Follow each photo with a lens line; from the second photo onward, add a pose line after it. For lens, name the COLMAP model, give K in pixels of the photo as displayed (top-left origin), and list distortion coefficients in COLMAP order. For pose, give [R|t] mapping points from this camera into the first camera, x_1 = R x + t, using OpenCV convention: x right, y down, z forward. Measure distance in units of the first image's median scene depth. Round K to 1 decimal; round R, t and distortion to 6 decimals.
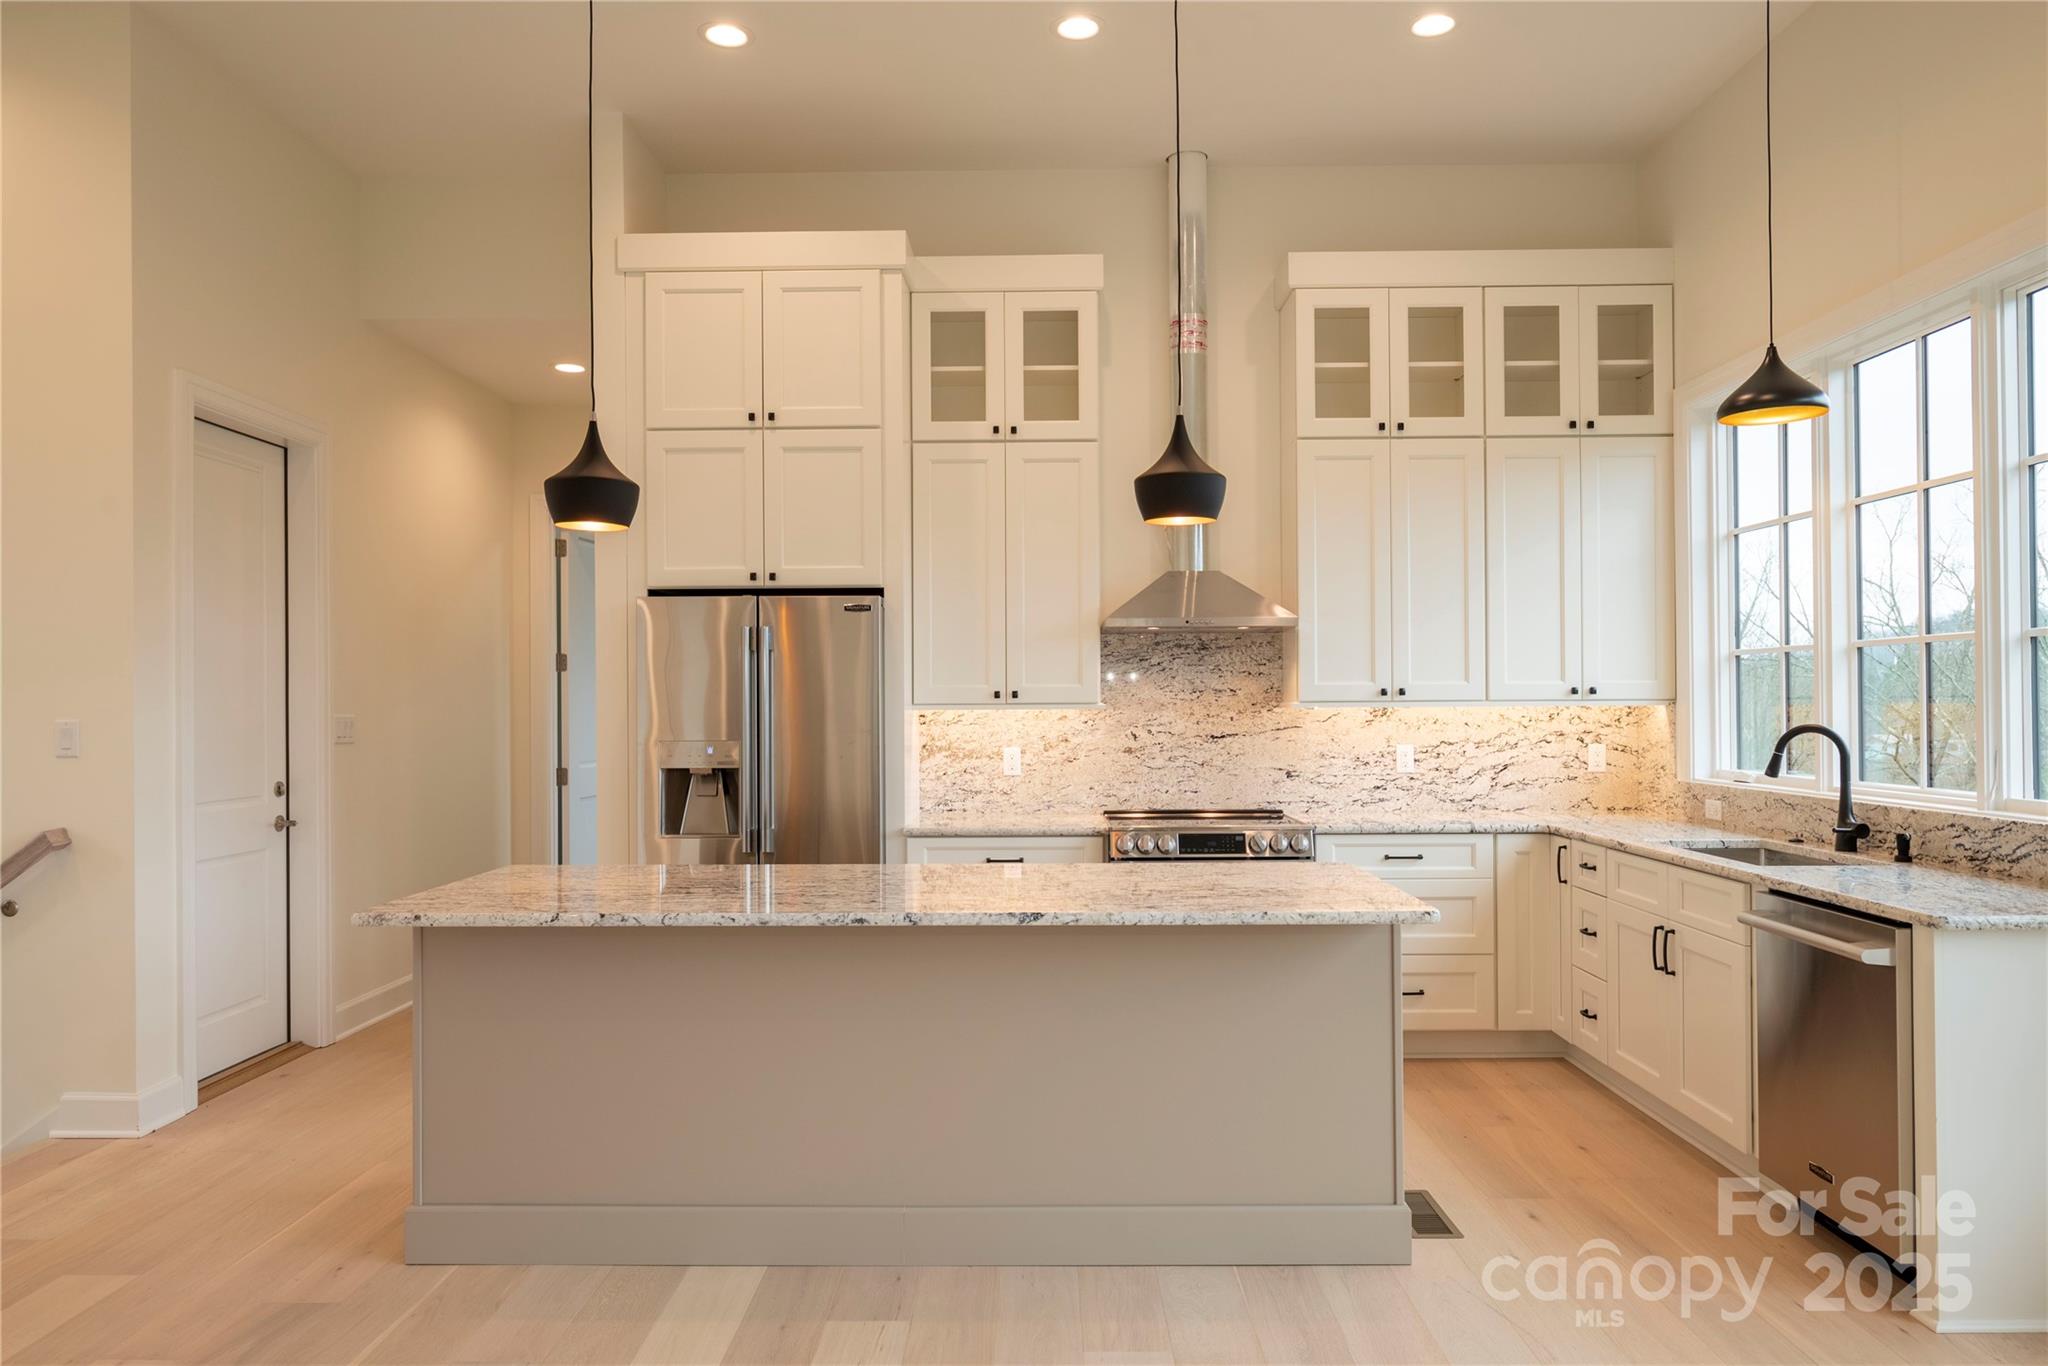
lens RADIAL K [[1354.8, 0, 1024.0], [0, 1354.8, 683.0], [0, 0, 1]] dist [-0.000732, 0.001539]
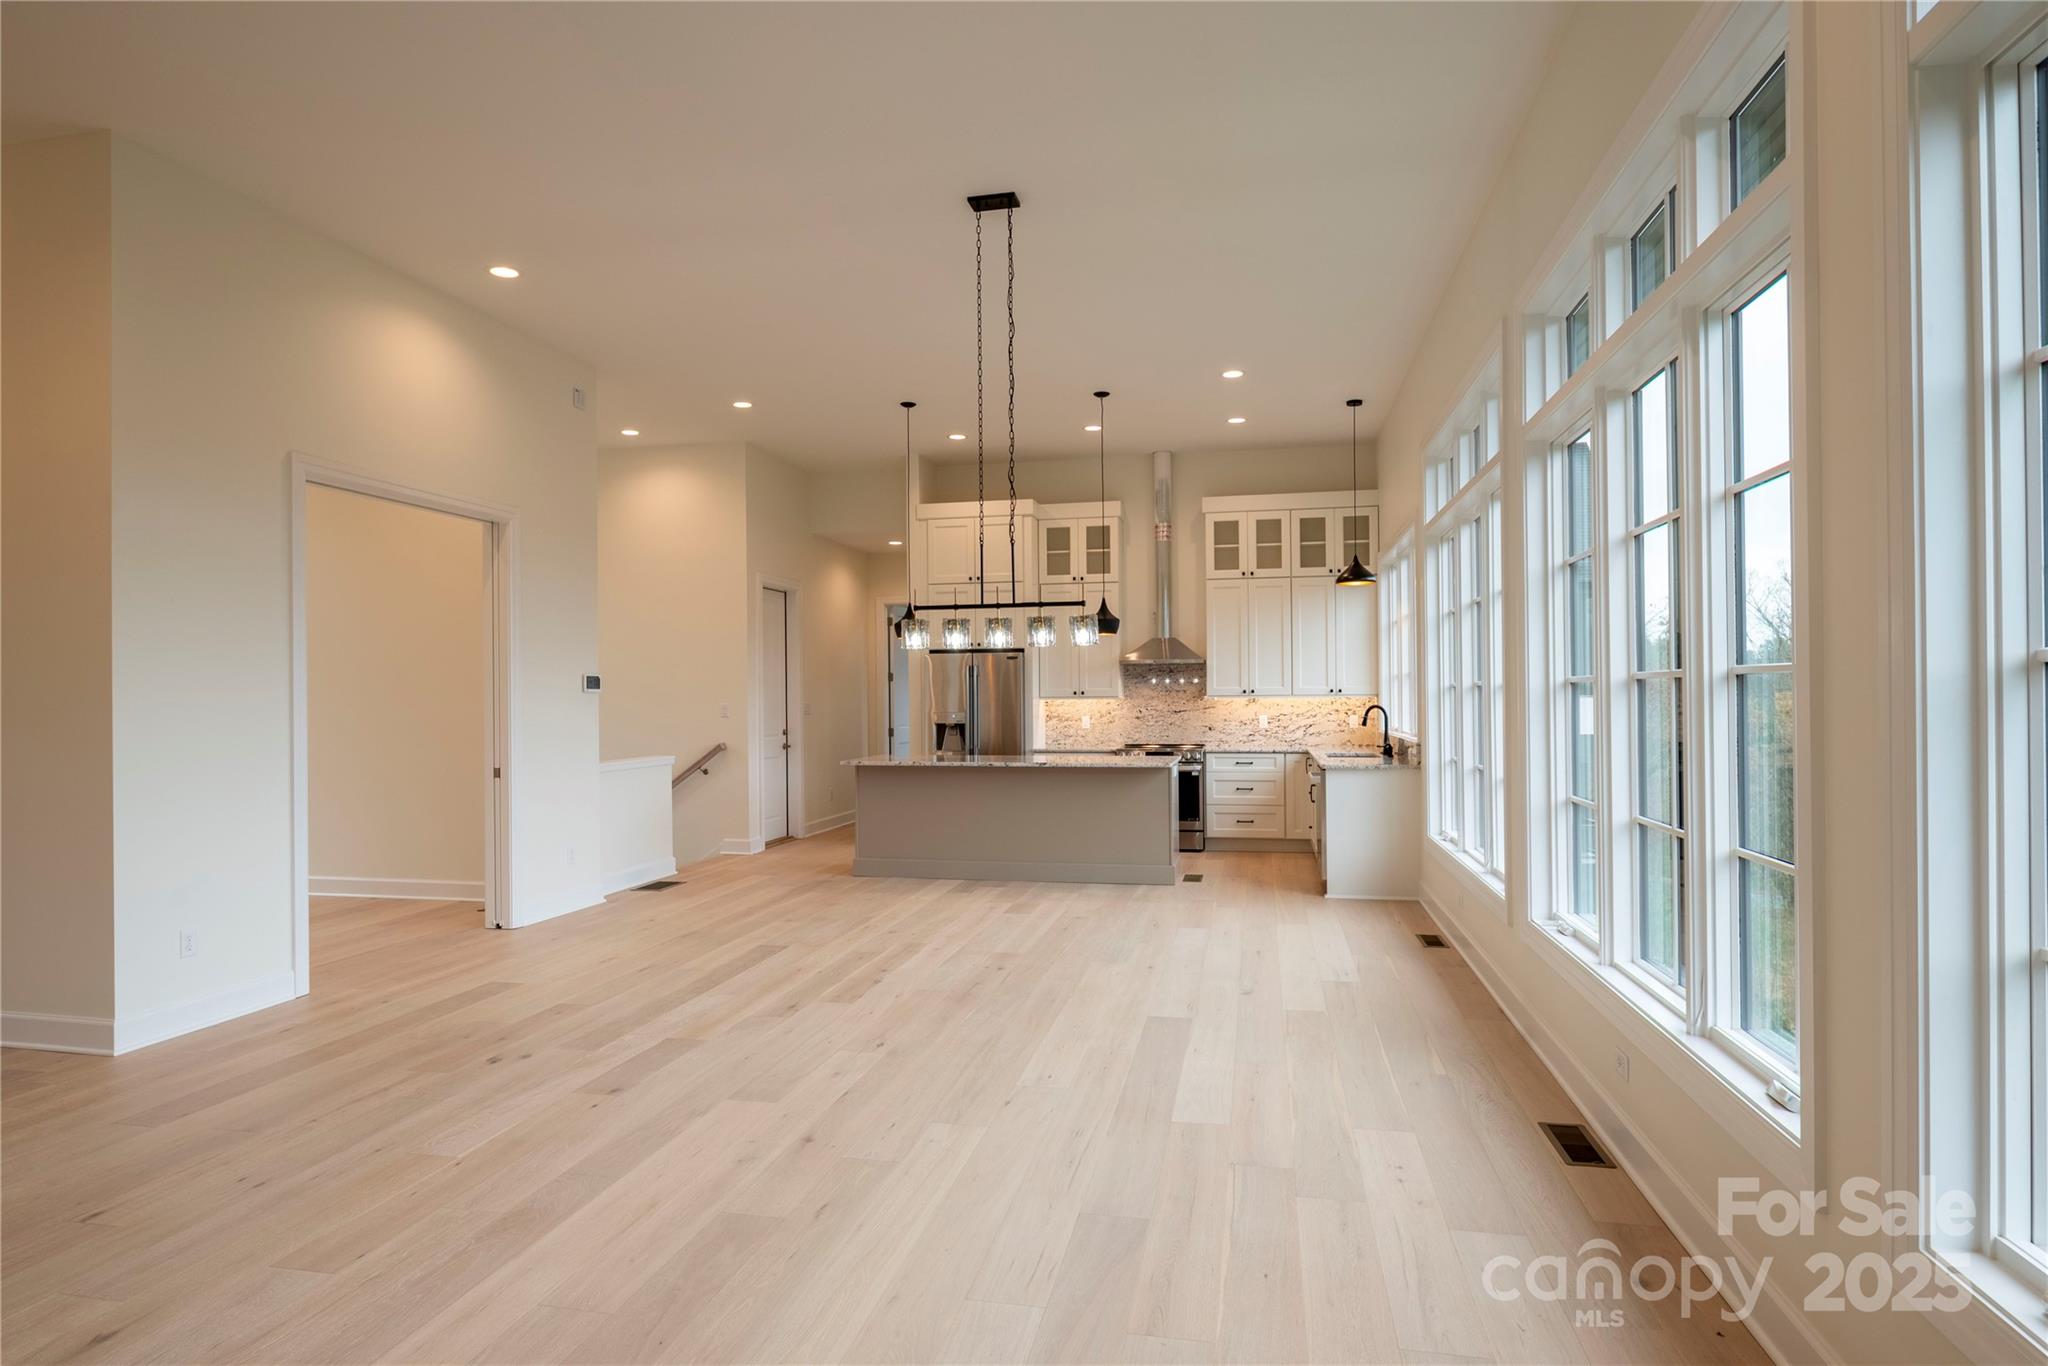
lens RADIAL K [[1182.9, 0, 1024.0], [0, 1182.9, 683.0], [0, 0, 1]] dist [-0.004036, -0.001270]
pose [[0.980425, -0.003558, -0.196861, 0.291602], [0.004398, 0.999983, 0.003828, -0.016624], [0.196844, -0.004618, 0.980424, -0.997331]]
